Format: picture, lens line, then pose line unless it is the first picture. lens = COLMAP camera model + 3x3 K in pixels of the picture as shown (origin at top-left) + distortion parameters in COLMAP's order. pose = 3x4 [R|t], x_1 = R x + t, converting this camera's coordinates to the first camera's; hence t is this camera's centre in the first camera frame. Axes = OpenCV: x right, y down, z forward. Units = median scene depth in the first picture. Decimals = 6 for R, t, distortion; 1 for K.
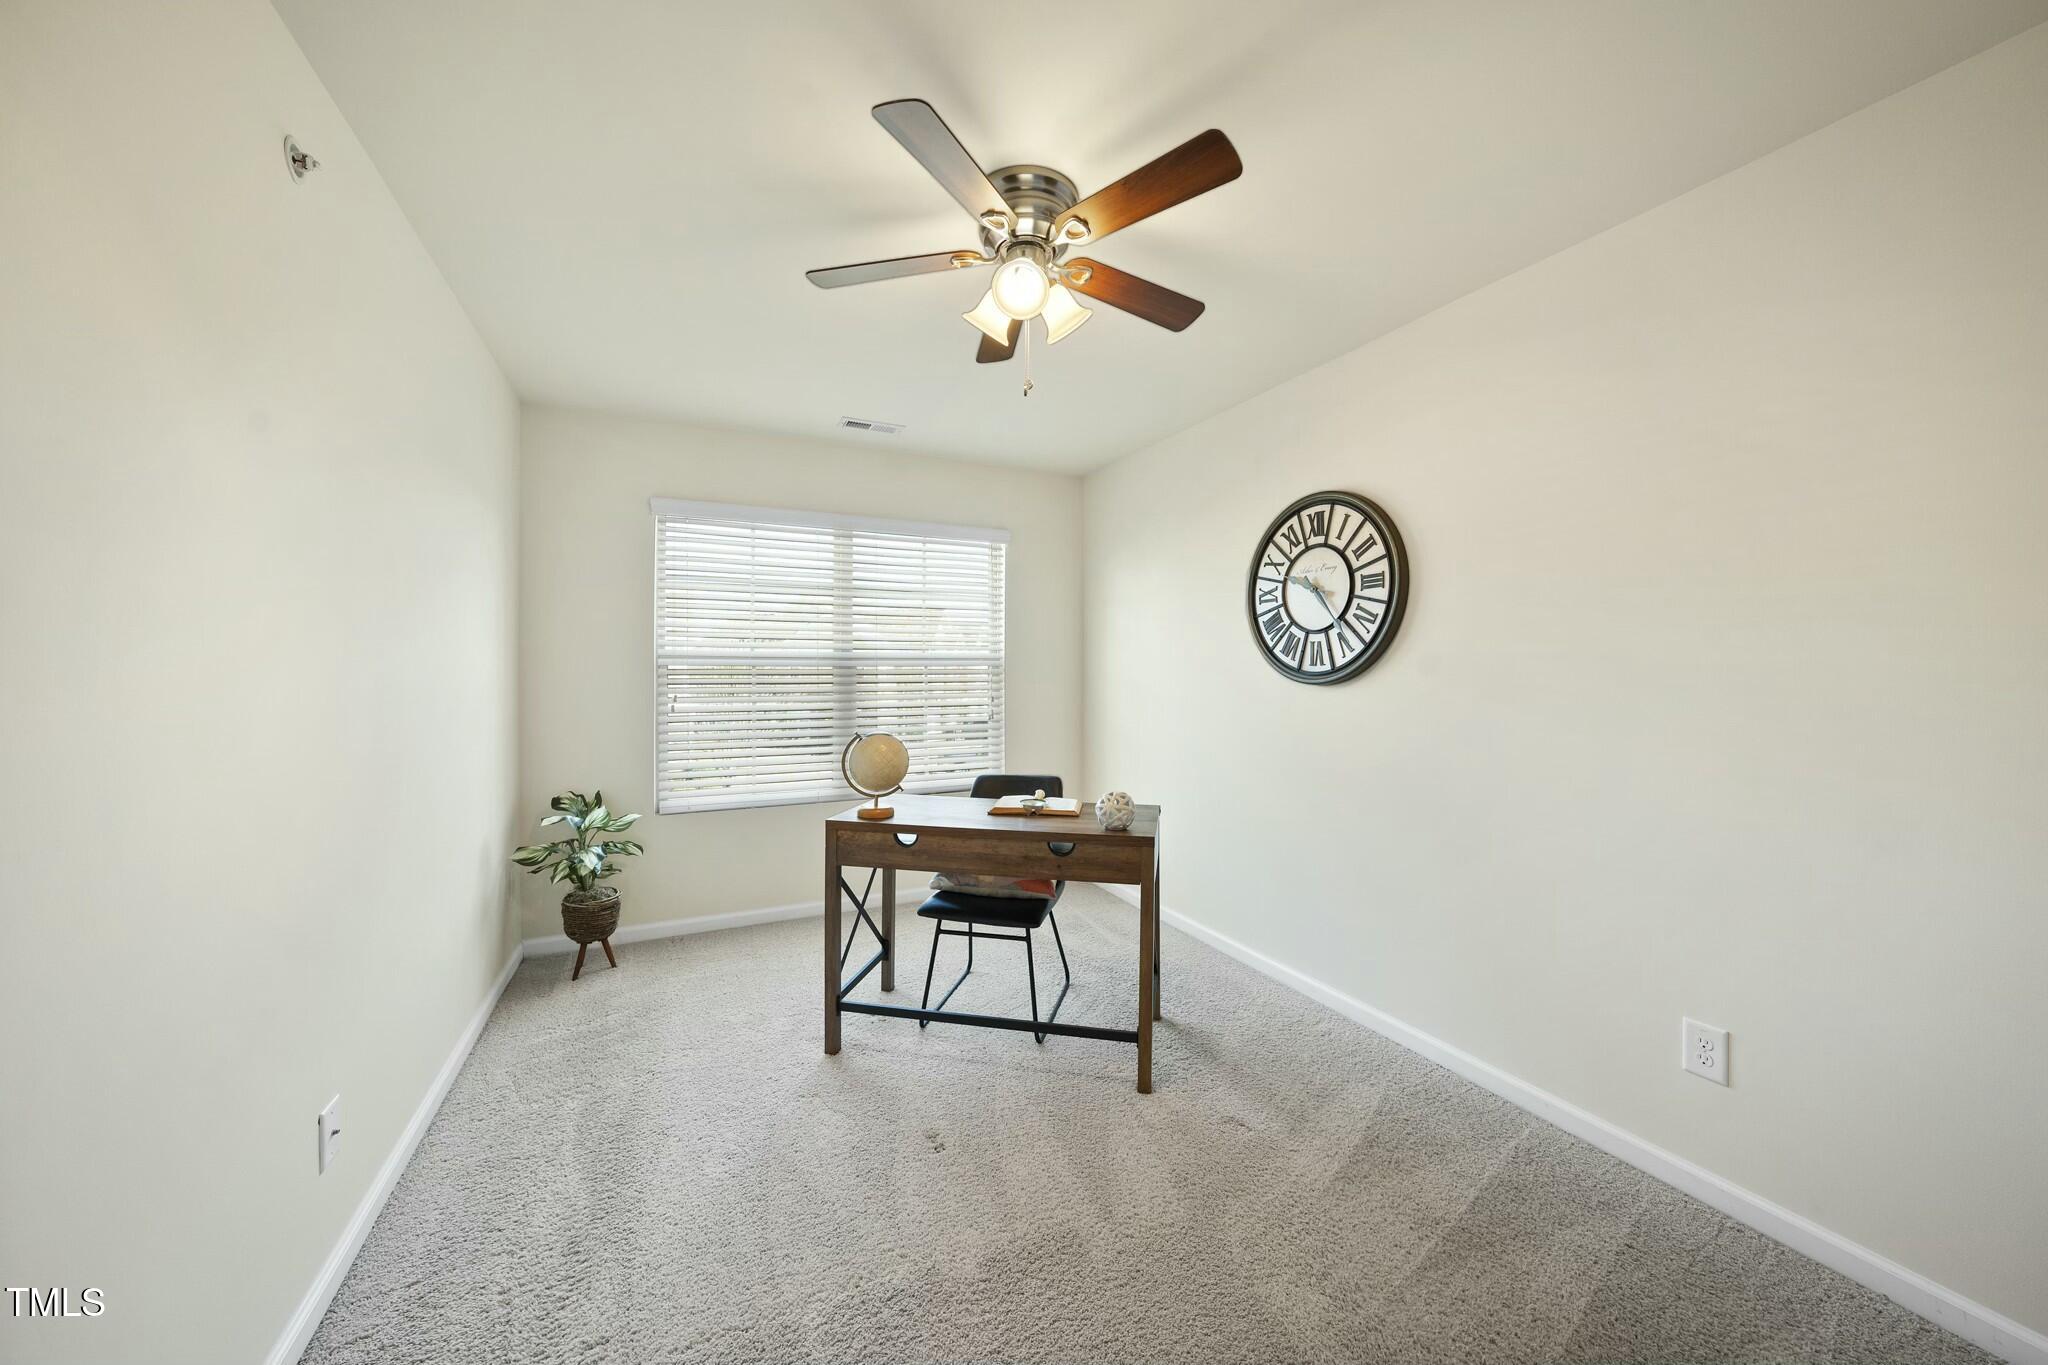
lens RADIAL K [[709.7, 0, 1003.3], [0, 709.7, 666.1], [0, 0, 1]] dist [-0.024902, 0.005024]
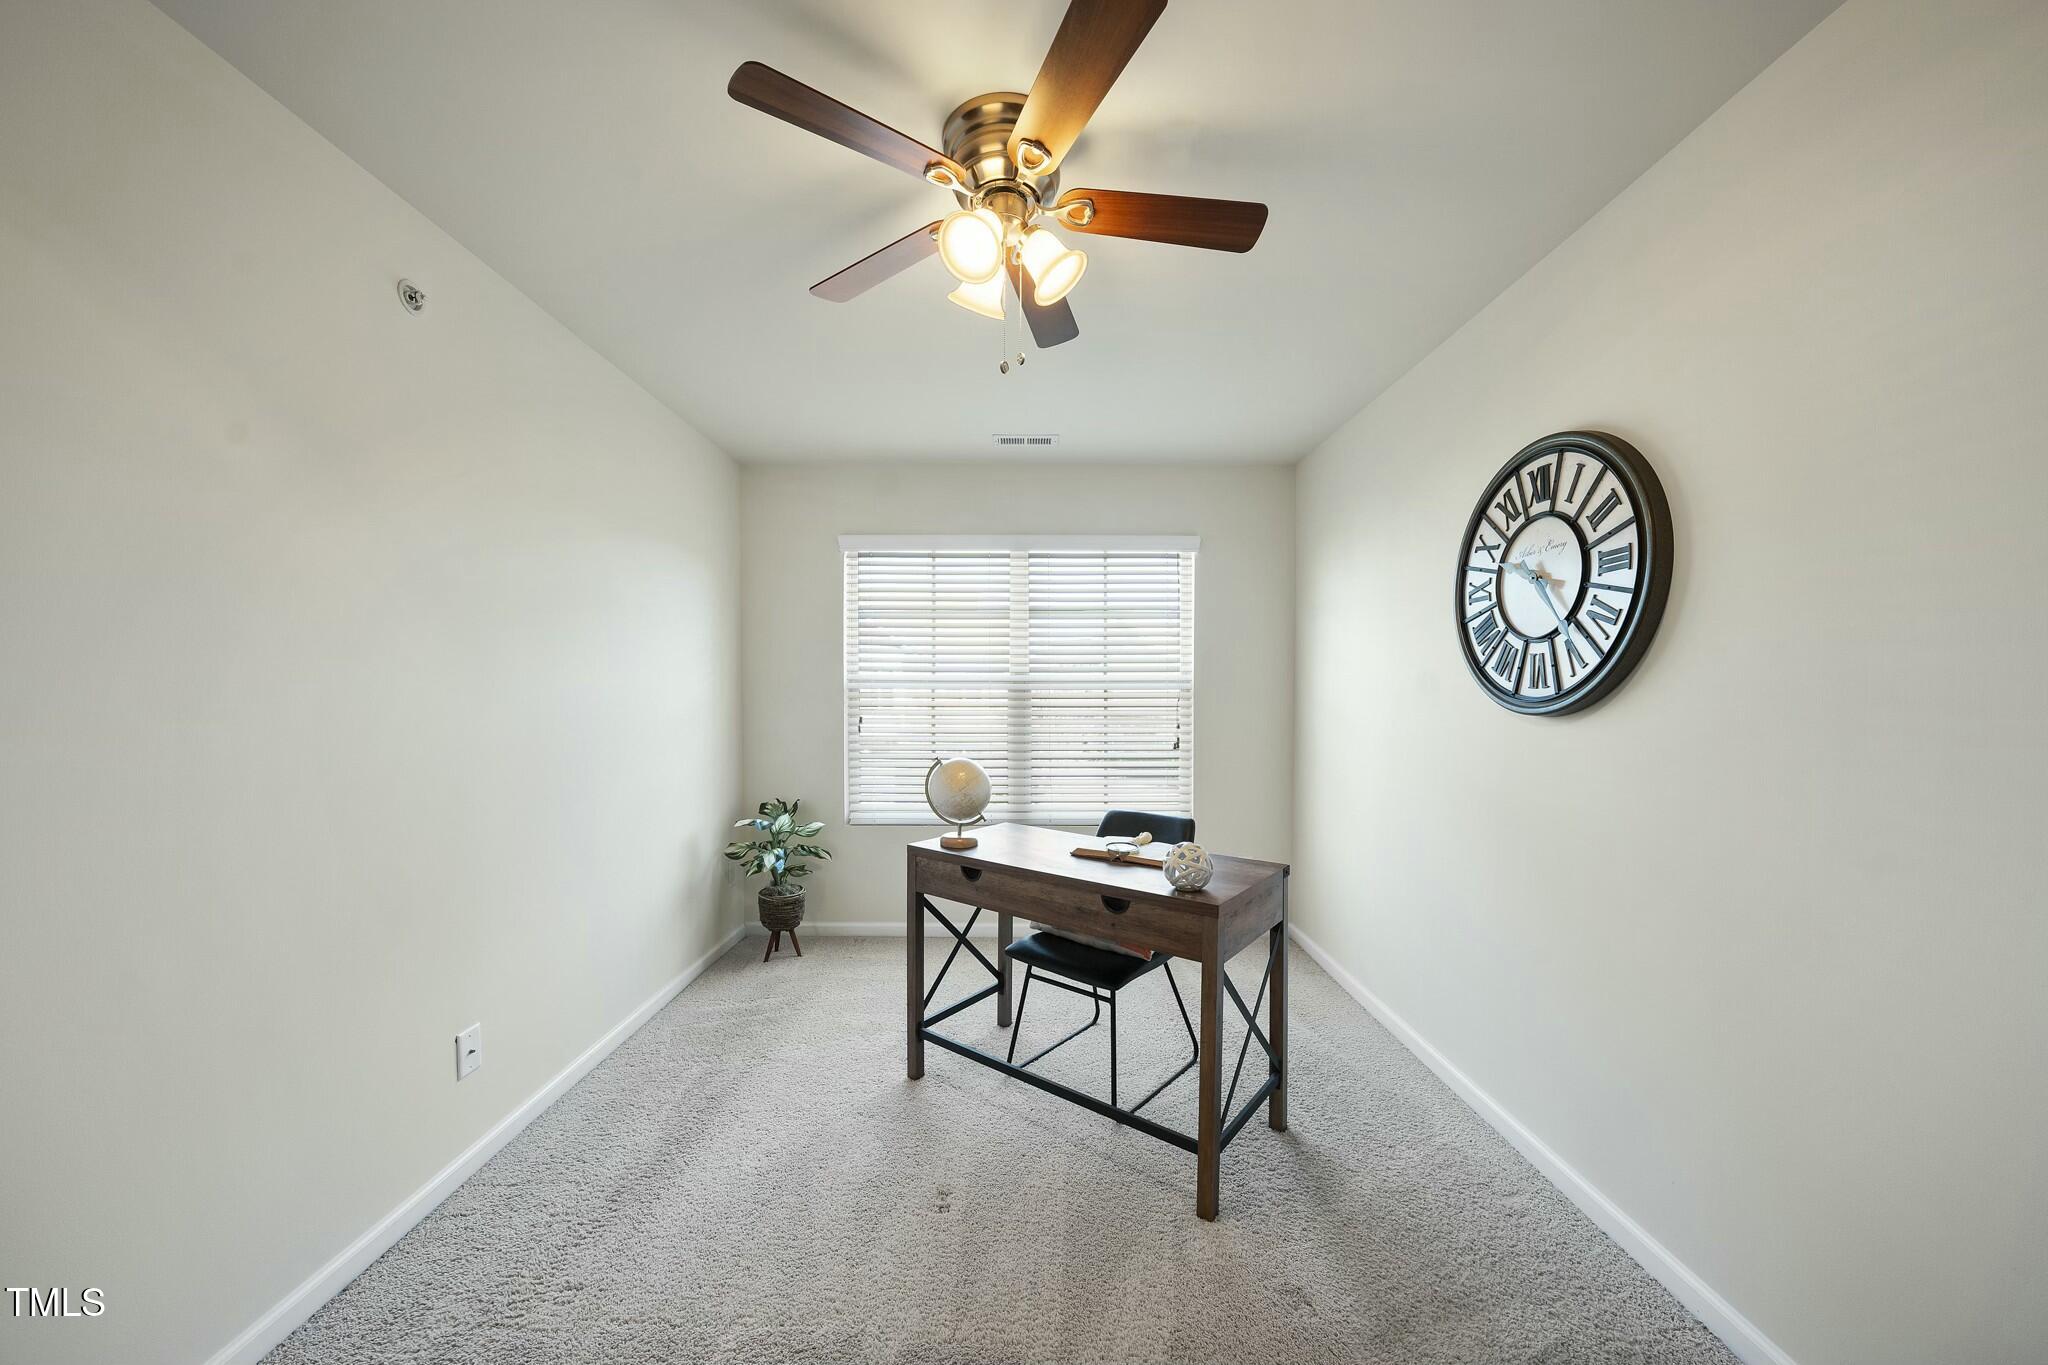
lens RADIAL K [[709.7, 0, 955.1], [0, 709.7, 703.9], [0, 0, 1]] dist [-0.024902, 0.005024]
pose [[0.900464, 0.007578, -0.434864, 0.233121], [0.001406, 0.999792, 0.020335, -0.000112], [0.434928, -0.018922, 0.900266, 0.132353]]
